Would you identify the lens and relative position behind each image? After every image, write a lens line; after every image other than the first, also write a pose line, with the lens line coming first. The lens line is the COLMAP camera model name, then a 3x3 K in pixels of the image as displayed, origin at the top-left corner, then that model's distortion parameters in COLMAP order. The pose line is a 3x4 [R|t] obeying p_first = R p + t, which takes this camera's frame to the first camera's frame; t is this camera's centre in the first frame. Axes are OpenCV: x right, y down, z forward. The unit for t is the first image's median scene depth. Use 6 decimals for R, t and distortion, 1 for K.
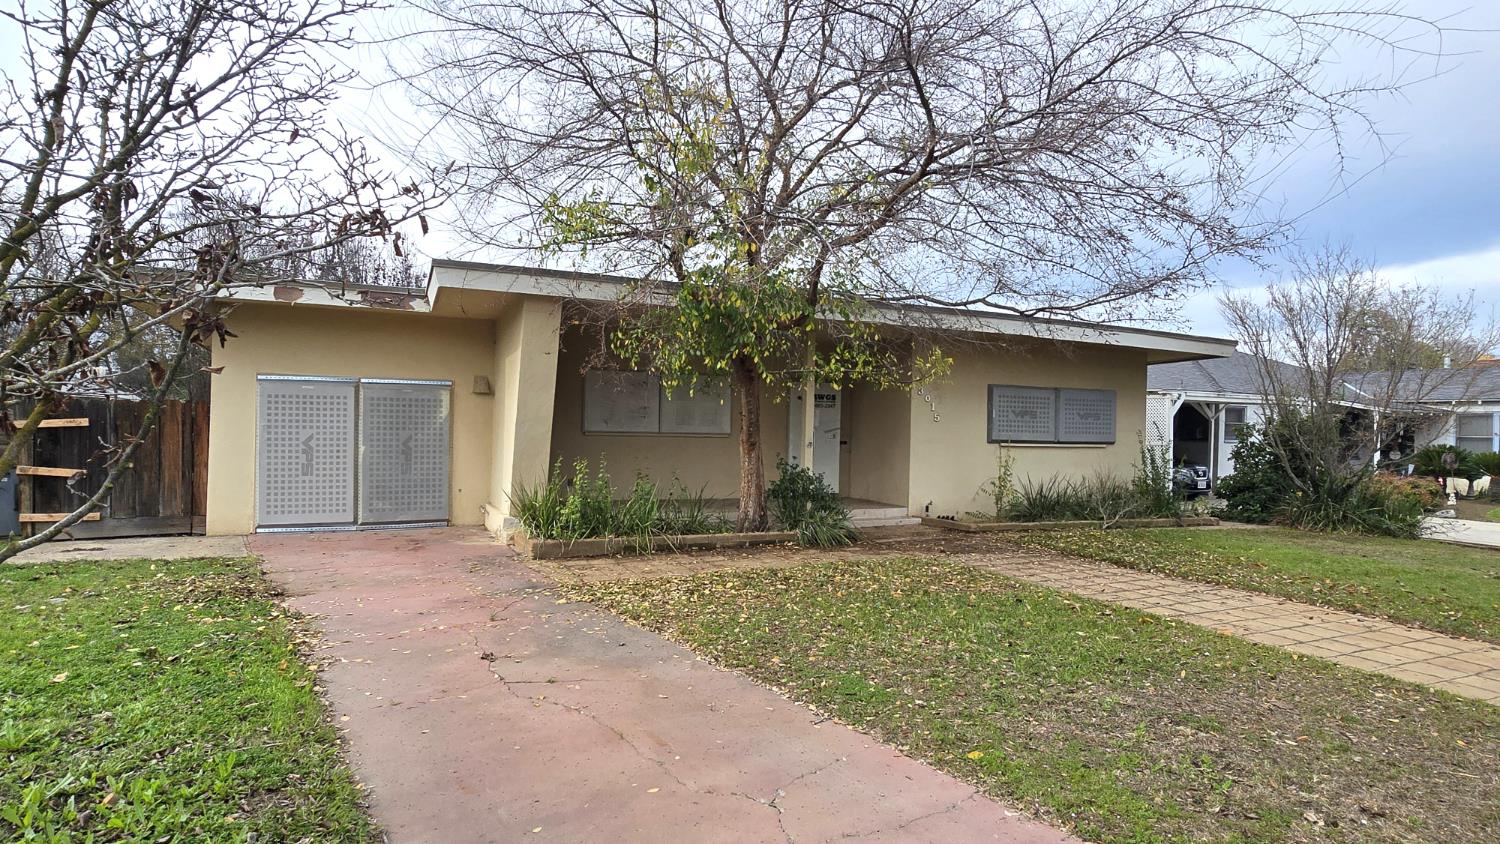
lens RADIAL K [[609.5, 0, 700.8], [0, 609.5, 436.9], [0, 0, 1]] dist [-0.004251, 0.001737]
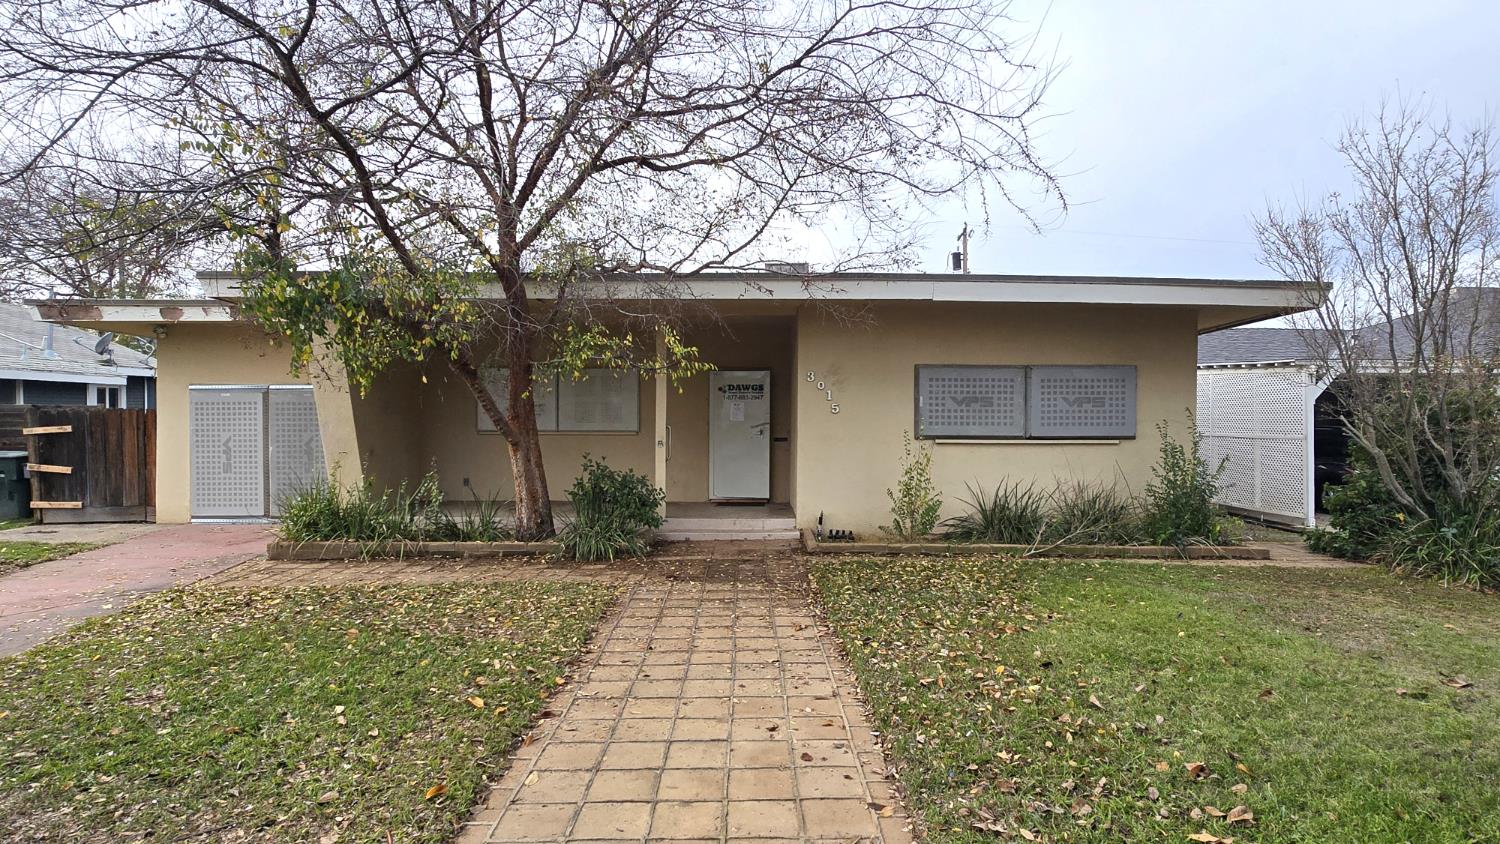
lens RADIAL K [[609.5, 0, 751.6], [0, 609.5, 424.0], [0, 0, 1]] dist [-0.004251, 0.001737]
pose [[0.952326, -0.015014, -0.304711, 0.620028], [0.010753, 0.999820, -0.015656, 0.000604], [0.304891, 0.011633, 0.952316, 0.221460]]
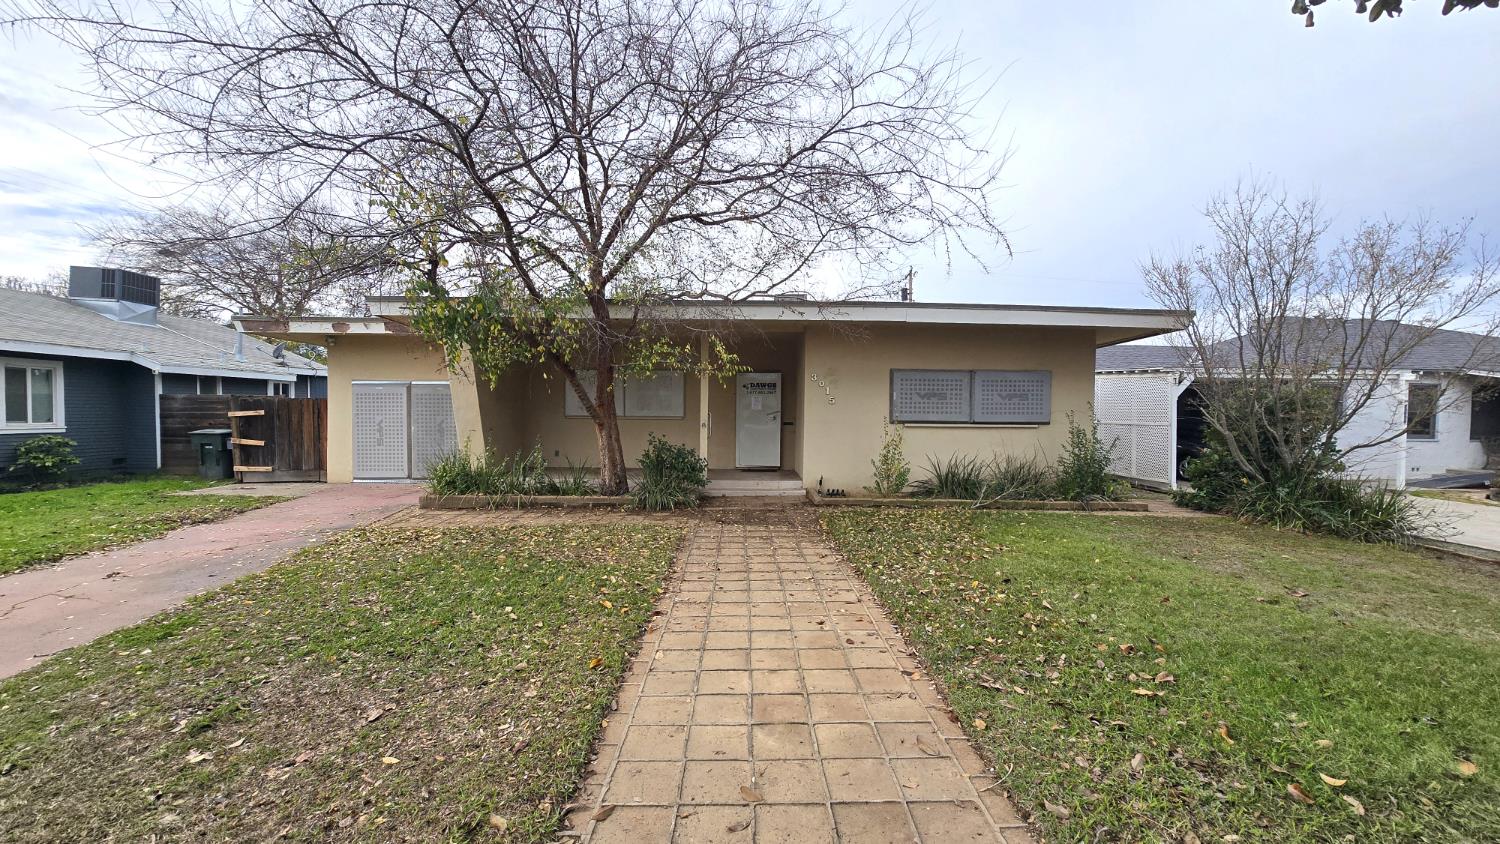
lens RADIAL K [[453.1, 0, 748.7], [0, 453.1, 419.9], [0, 0, 1]] dist [-0.000679, 0.000107]
pose [[0.954868, -0.006074, -0.296969, 0.571609], [0.004799, 0.999976, -0.005024, 0.008183], [0.296992, 0.003372, 0.954874, 0.188395]]
